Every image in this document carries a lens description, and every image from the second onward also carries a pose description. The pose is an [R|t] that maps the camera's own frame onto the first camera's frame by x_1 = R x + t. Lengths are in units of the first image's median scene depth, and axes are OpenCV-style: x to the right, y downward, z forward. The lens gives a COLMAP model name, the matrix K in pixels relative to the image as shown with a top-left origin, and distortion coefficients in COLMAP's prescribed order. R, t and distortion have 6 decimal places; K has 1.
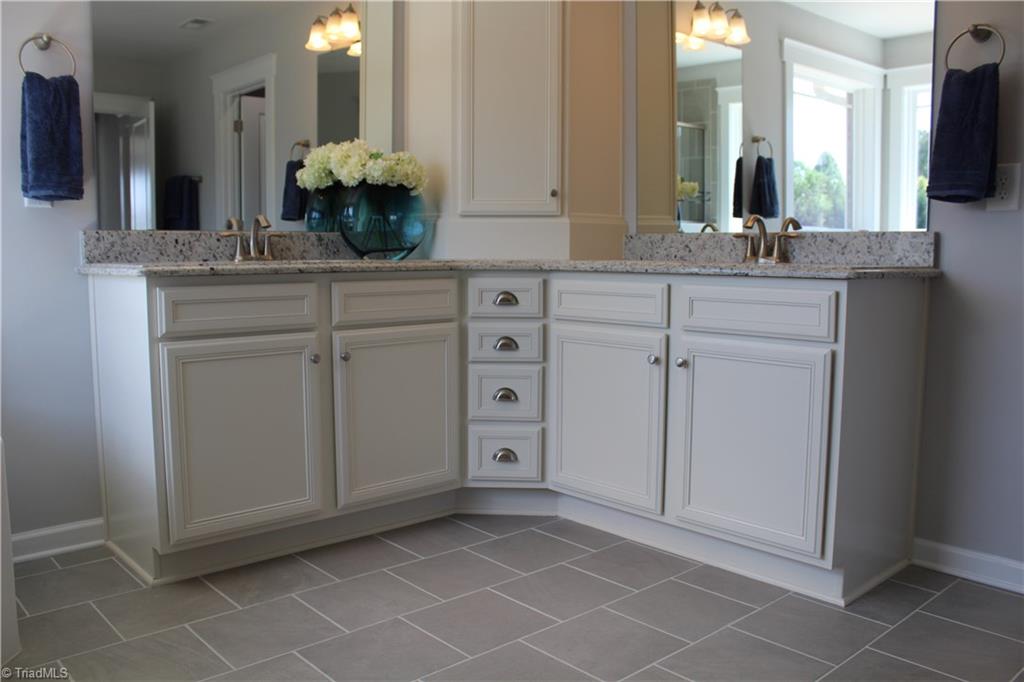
lens RADIAL K [[846.0, 0, 507.9], [0, 846.0, 345.1], [0, 0, 1]] dist [-0.187911, 0.199794]
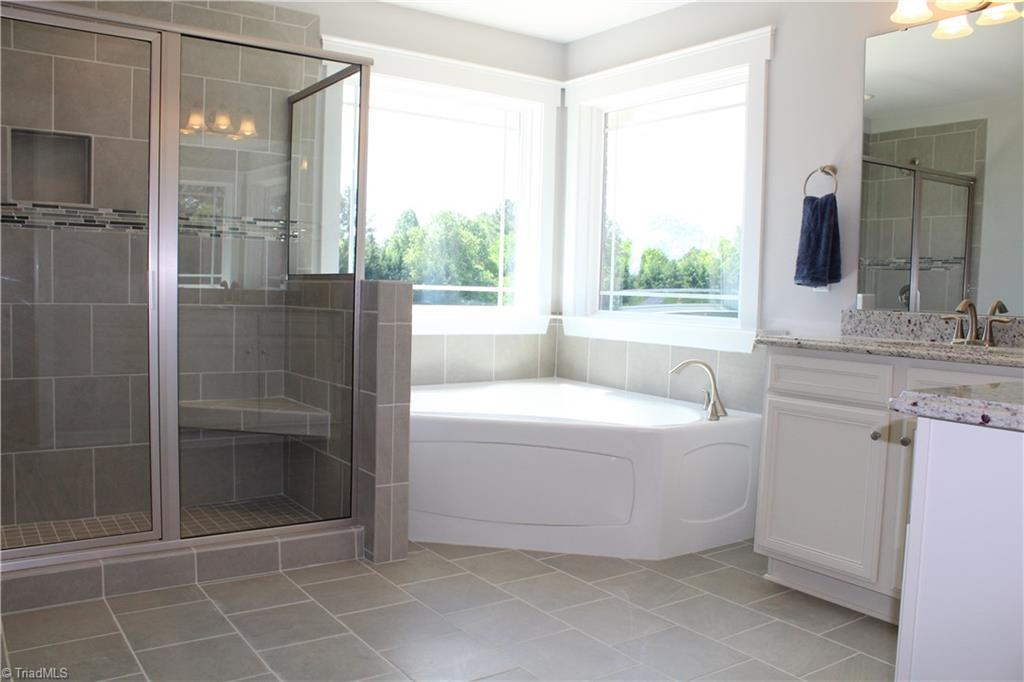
lens RADIAL K [[846.0, 0, 507.9], [0, 846.0, 345.1], [0, 0, 1]] dist [-0.187911, 0.199794]
pose [[-0.099567, 0.056212, -0.993442, 0.777801], [-0.145552, 0.986841, 0.070427, -0.093934], [0.984328, 0.151609, -0.090075, 0.569117]]
